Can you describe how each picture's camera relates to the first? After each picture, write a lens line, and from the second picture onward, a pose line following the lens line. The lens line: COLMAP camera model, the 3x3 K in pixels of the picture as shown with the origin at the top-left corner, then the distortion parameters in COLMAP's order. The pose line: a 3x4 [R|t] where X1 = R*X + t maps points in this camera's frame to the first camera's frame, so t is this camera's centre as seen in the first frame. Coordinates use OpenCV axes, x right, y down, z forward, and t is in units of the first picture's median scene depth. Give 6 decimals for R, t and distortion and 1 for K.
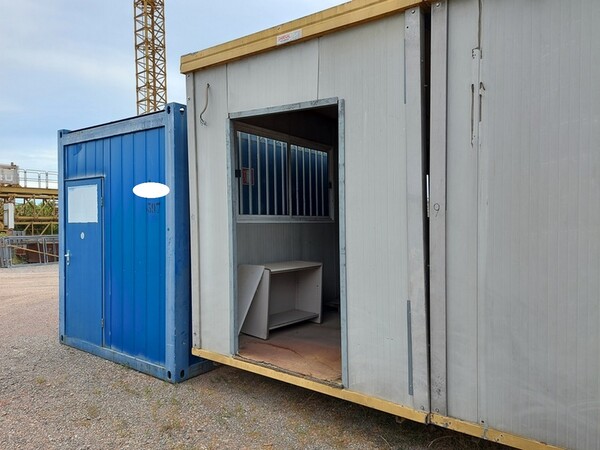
lens RADIAL K [[443.8, 0, 300.0], [0, 443.8, 225.0], [0, 0, 1]] dist [0.062215, -0.072918]
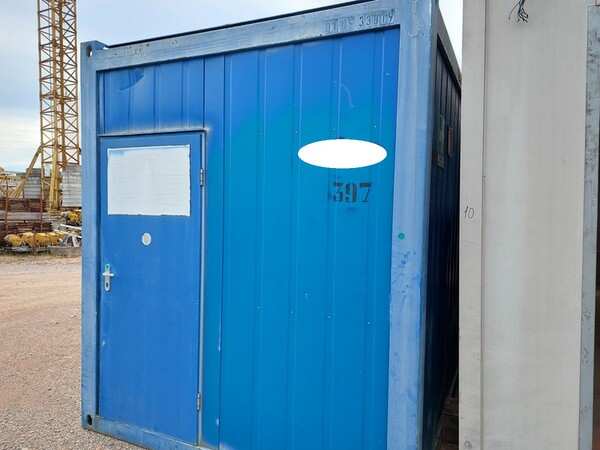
lens RADIAL K [[443.8, 0, 300.0], [0, 443.8, 225.0], [0, 0, 1]] dist [0.062215, -0.072918]
pose [[0.978398, 0.007422, 0.206595, -0.396441], [-0.014473, 0.999362, 0.032639, -0.013269], [-0.206221, -0.034925, 0.977882, 0.414109]]
